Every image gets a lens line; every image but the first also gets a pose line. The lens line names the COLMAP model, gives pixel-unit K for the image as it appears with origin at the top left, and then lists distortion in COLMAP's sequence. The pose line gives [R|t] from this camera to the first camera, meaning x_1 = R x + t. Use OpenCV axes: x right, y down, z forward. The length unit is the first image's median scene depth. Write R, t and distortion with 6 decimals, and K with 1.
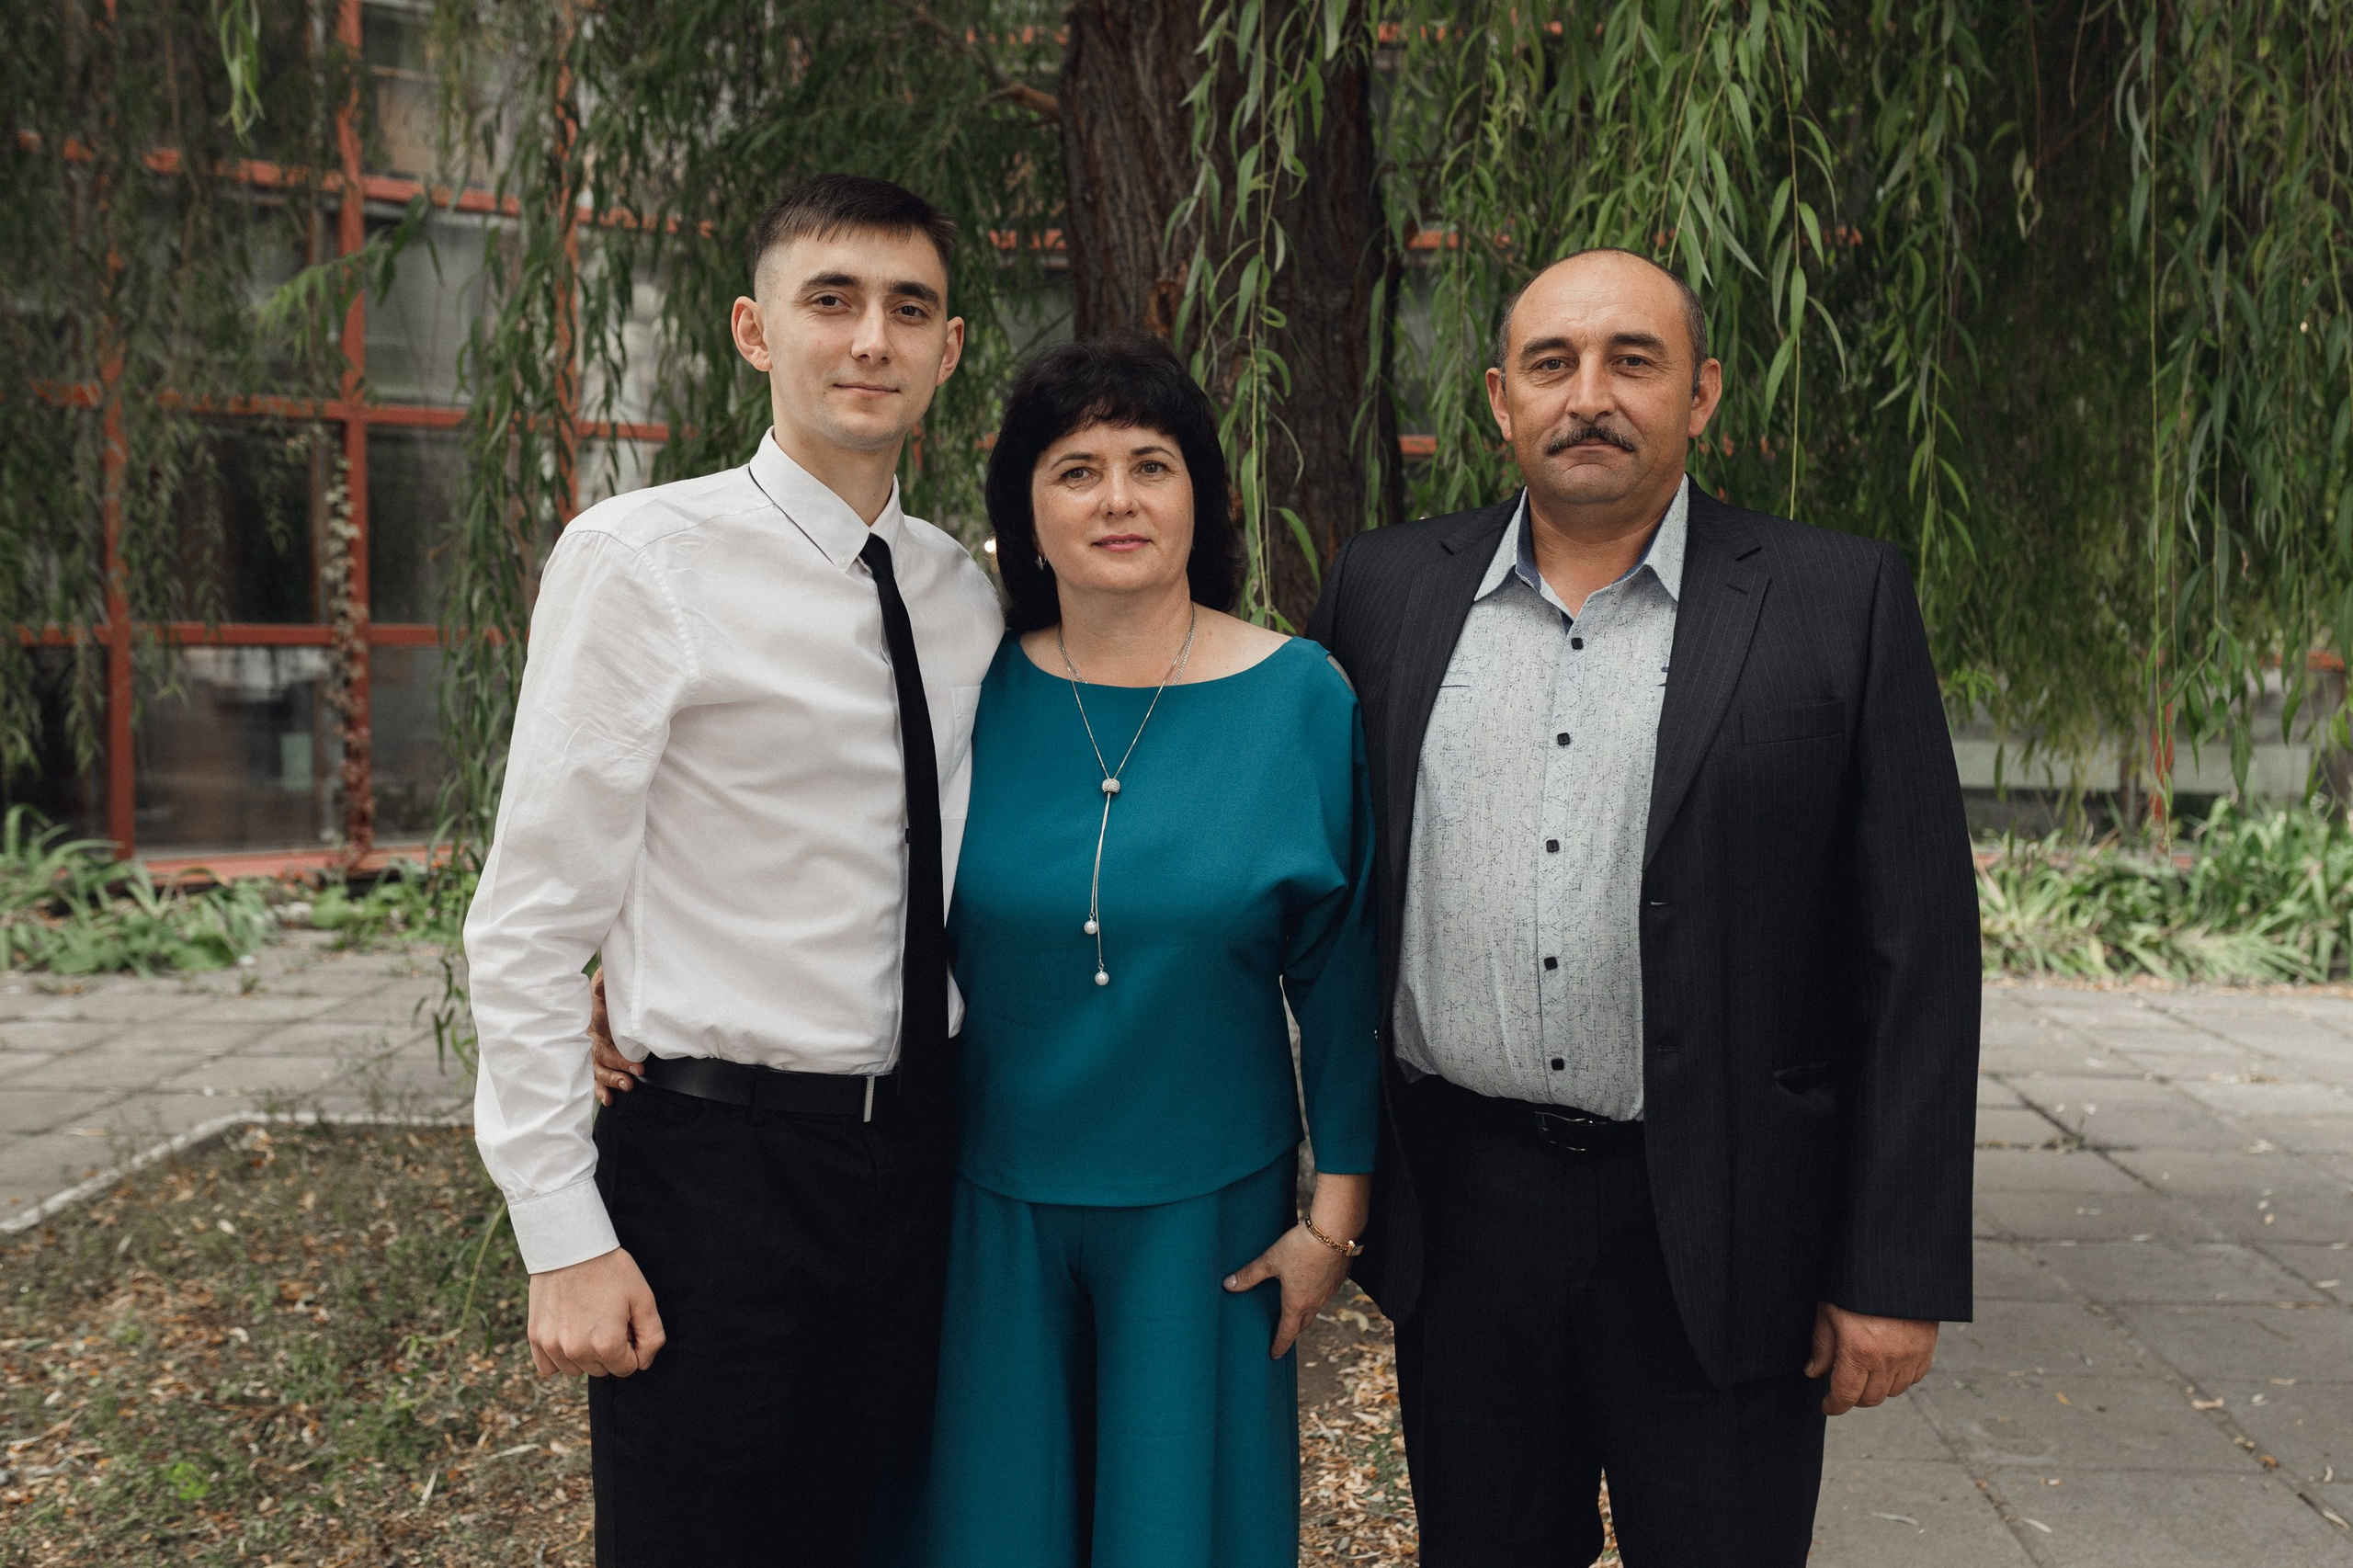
lens RADIAL K [[2273.3, 0, 1232.5], [0, 2273.3, 837.8], [0, 0, 1]] dist [0.004419, 0.000000]
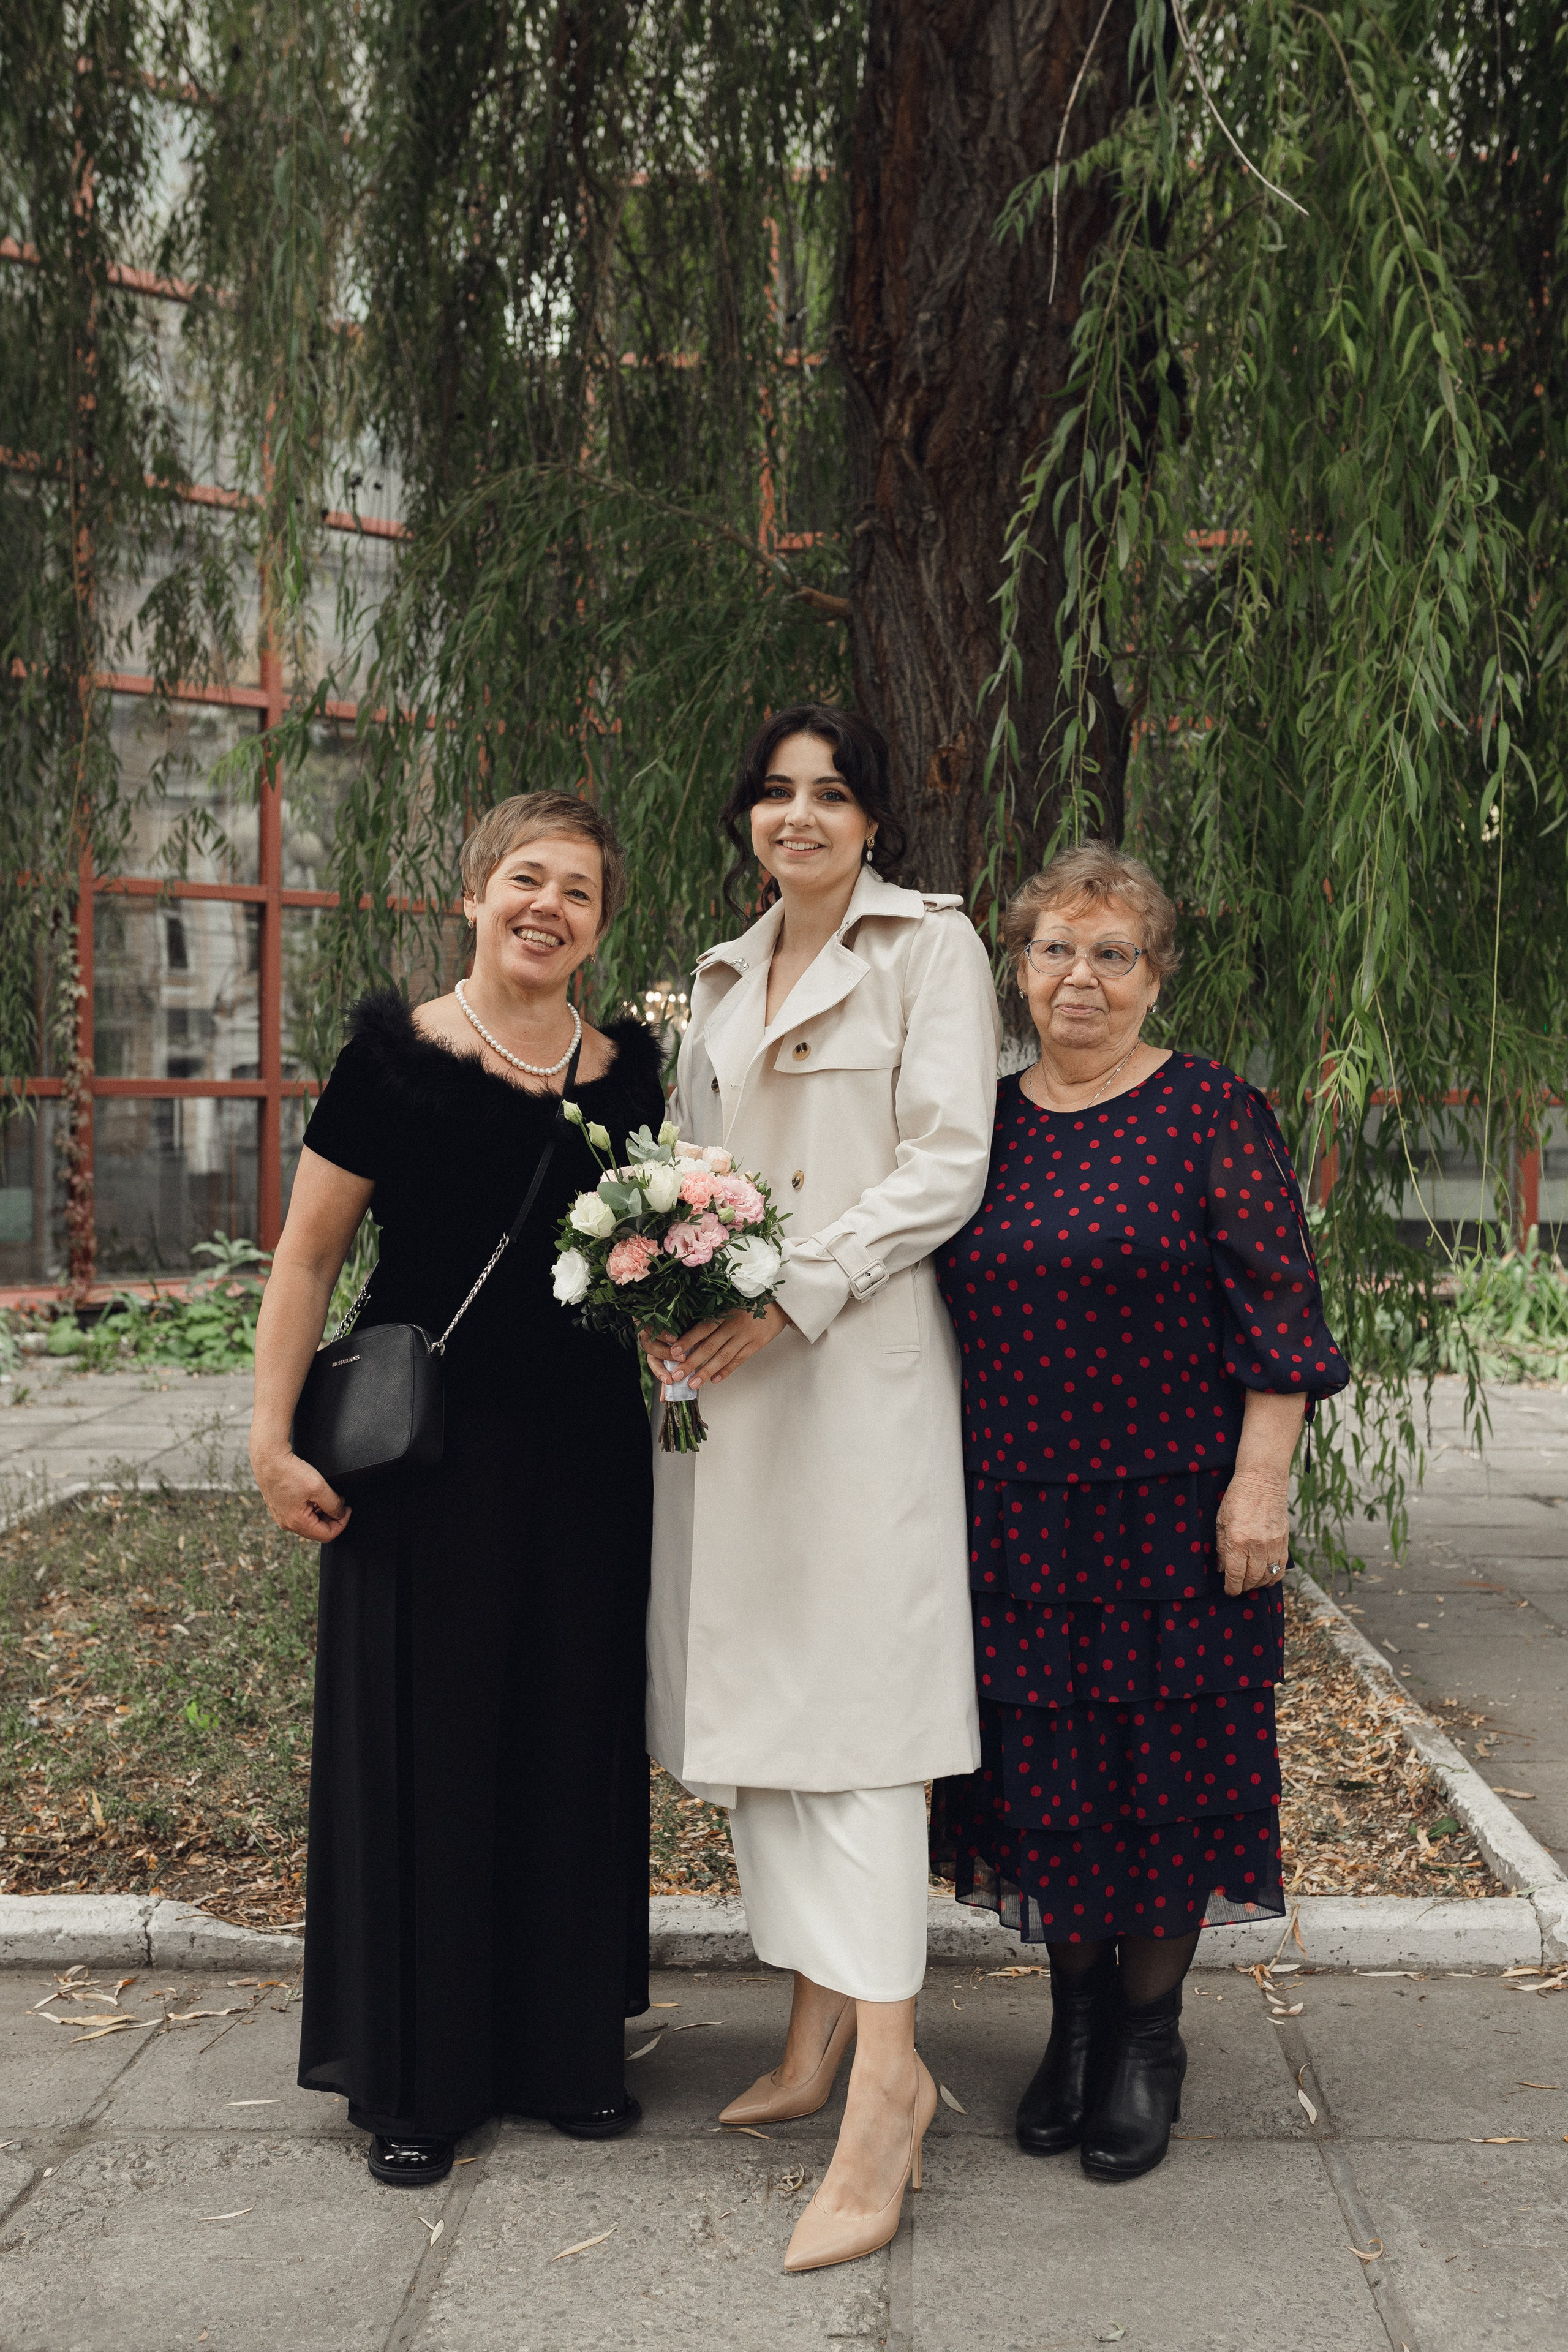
lens RADIAL K [[2272.4, 0, 845.7], [0, 2272.4, 1190.7], [0, 0, 1]] dist [0.004419, 0.000000]
pose [[0.999642, -0.008910, 0.025242, -0.060085], [0.010362, 0.998261, -0.058025, 0.032511], [-0.024681, 0.058266, 0.997996, -0.105171]]
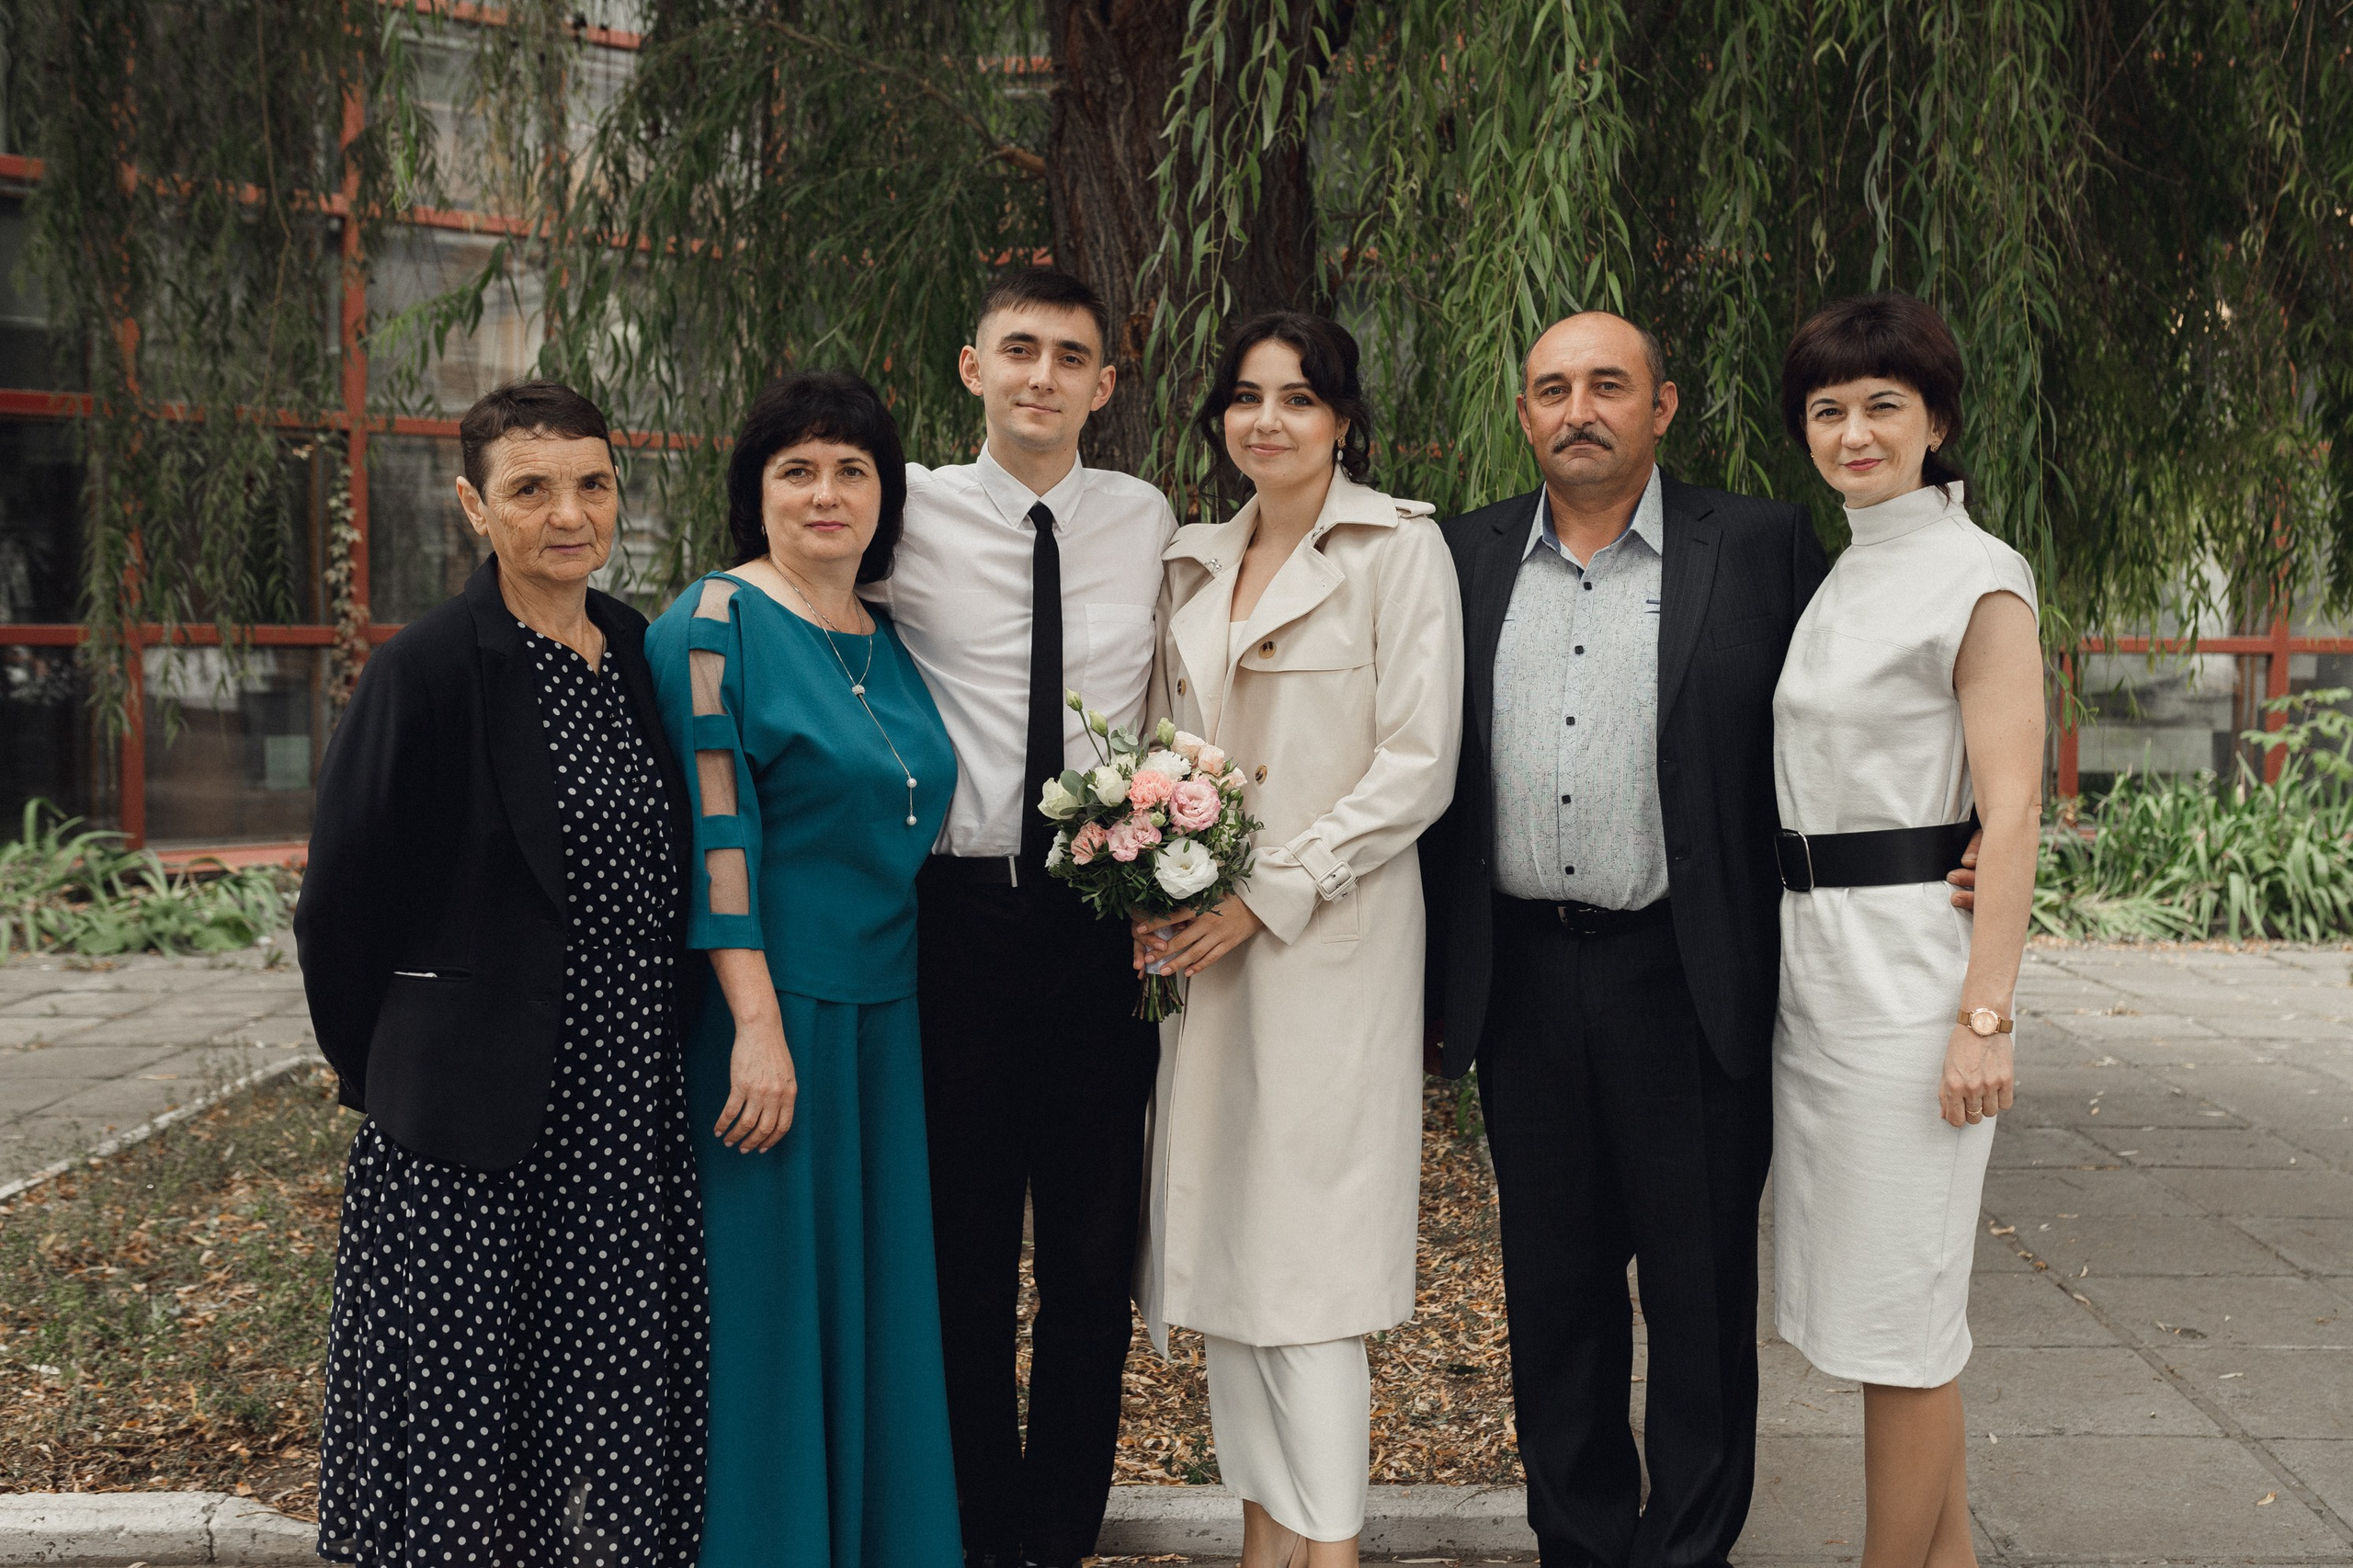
lens RADIAL K [[2400.7, 0, 1306.4], [0, 2400.7, 774.6], [0, 0, 1]] dist [0.001325, 0.000000]
pose [[0.999063, -0.009962, 0.042126, 0.002584], [0.011454, 0.999311, -0.035303, 0.022239], [-0.041745, 0.035753, 0.998488, -0.134779]]
